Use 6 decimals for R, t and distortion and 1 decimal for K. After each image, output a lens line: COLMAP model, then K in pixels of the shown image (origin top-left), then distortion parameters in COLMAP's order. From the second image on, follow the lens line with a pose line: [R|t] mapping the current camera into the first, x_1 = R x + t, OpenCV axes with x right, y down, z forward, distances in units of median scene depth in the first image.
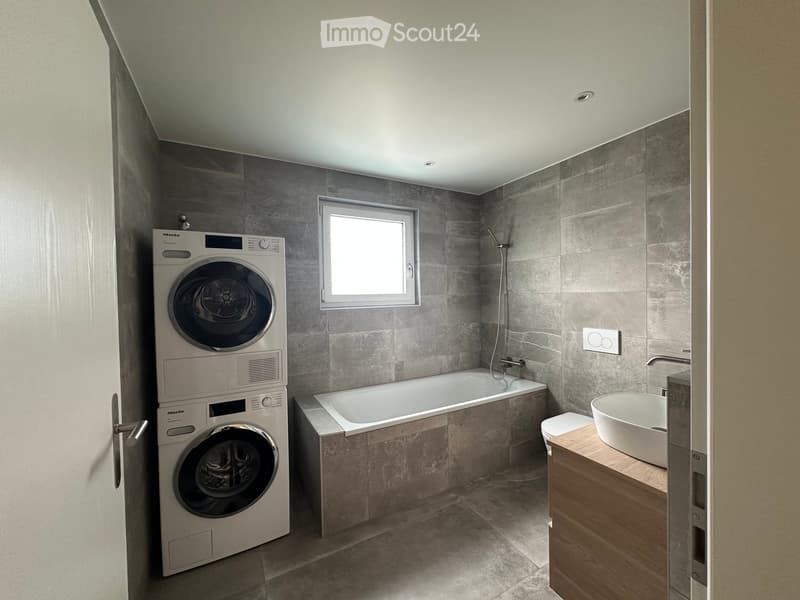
lens RADIAL K [[319.7, 0, 401.6], [0, 319.7, 298.9], [0, 0, 1]] dist [-0.002004, -0.000051]
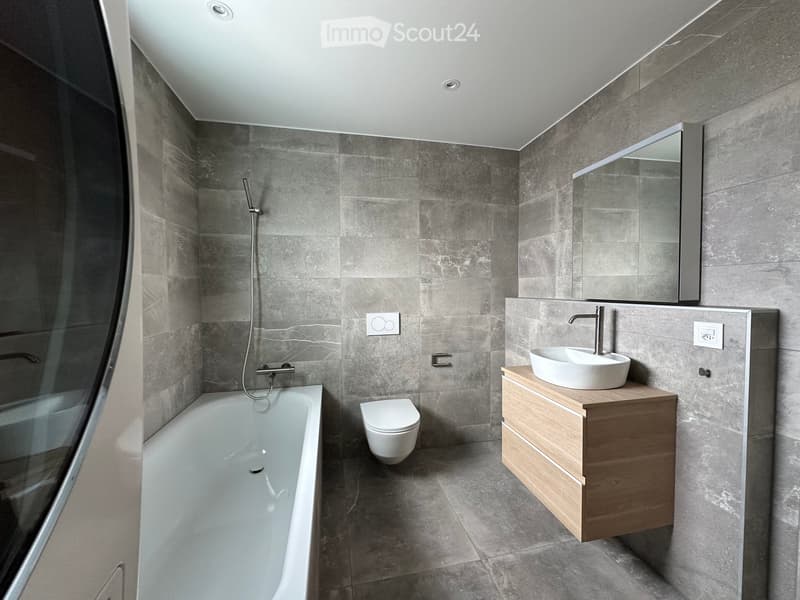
lens RADIAL K [[319.7, 0, 400.0], [0, 319.7, 298.7], [0, 0, 1]] dist [-0.002004, -0.000051]
pose [[0.283922, -0.013035, 0.958759, -0.335810], [0.016903, 0.999820, 0.008588, 0.036219], [-0.958698, 0.013767, 0.284091, 0.599581]]
